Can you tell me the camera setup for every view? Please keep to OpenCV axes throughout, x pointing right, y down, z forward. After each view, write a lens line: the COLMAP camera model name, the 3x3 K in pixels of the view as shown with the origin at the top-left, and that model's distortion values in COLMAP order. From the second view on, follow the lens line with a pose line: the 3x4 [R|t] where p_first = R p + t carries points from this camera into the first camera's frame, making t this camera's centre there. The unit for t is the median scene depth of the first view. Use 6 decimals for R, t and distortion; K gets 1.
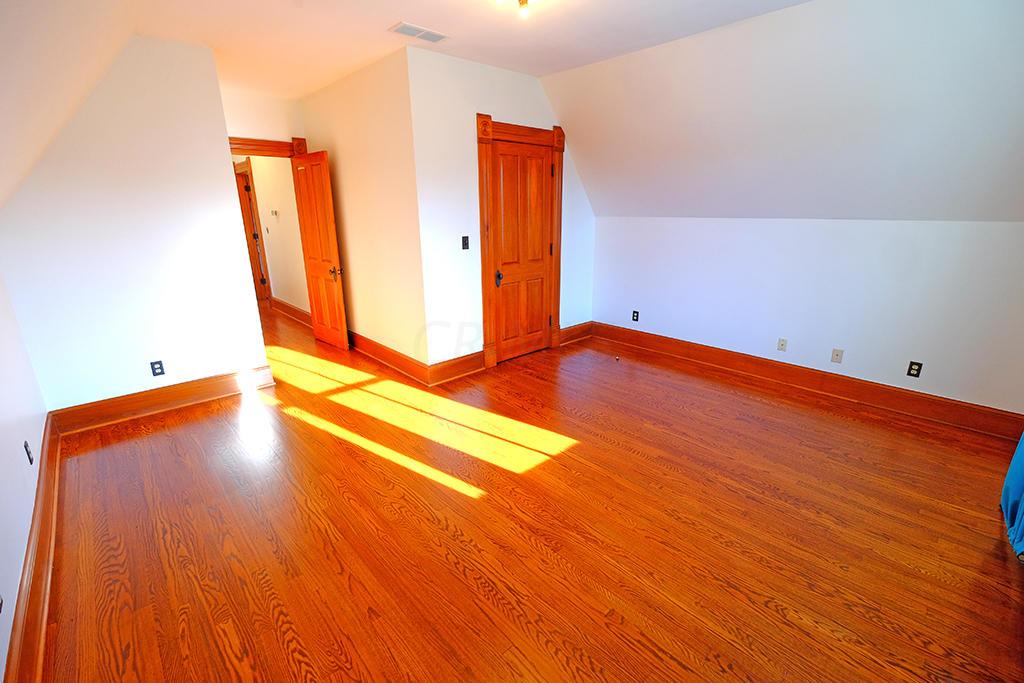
lens RADIAL K [[447.4, 0, 514.7], [0, 447.4, 346.4], [0, 0, 1]] dist [-0.001055, 0.000334]
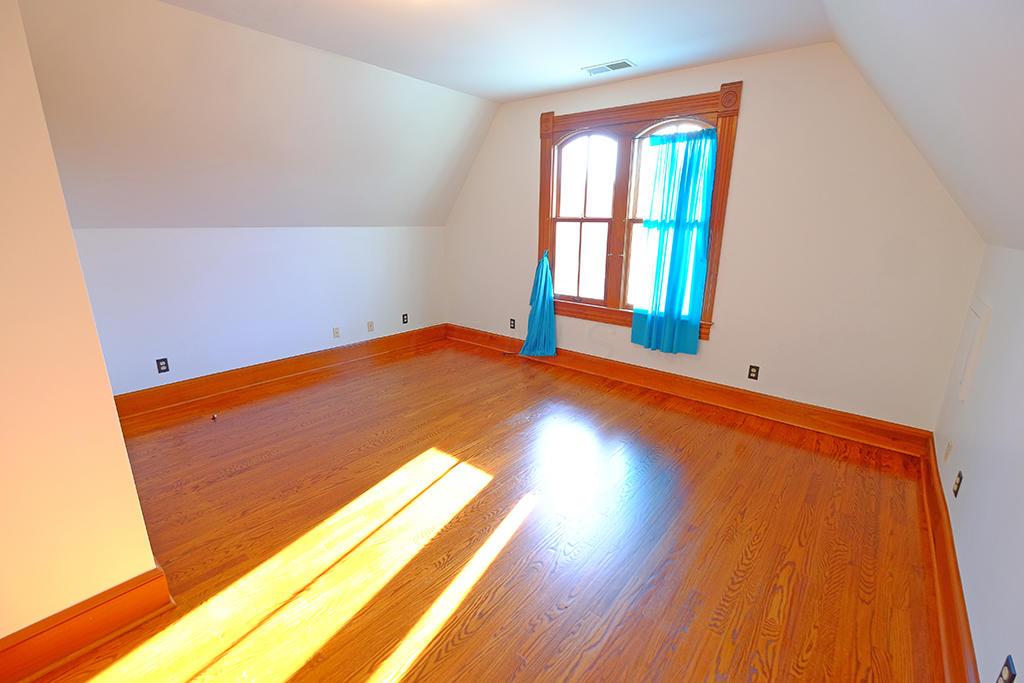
lens RADIAL K [[447.4, 0, 511.2], [0, 447.4, 345.3], [0, 0, 1]] dist [-0.001055, 0.000334]
pose [[-0.133845, -0.264407, 0.955078, -0.816268], [0.281586, 0.913879, 0.292463, -0.254765], [-0.950155, 0.308081, -0.047865, 0.842816]]
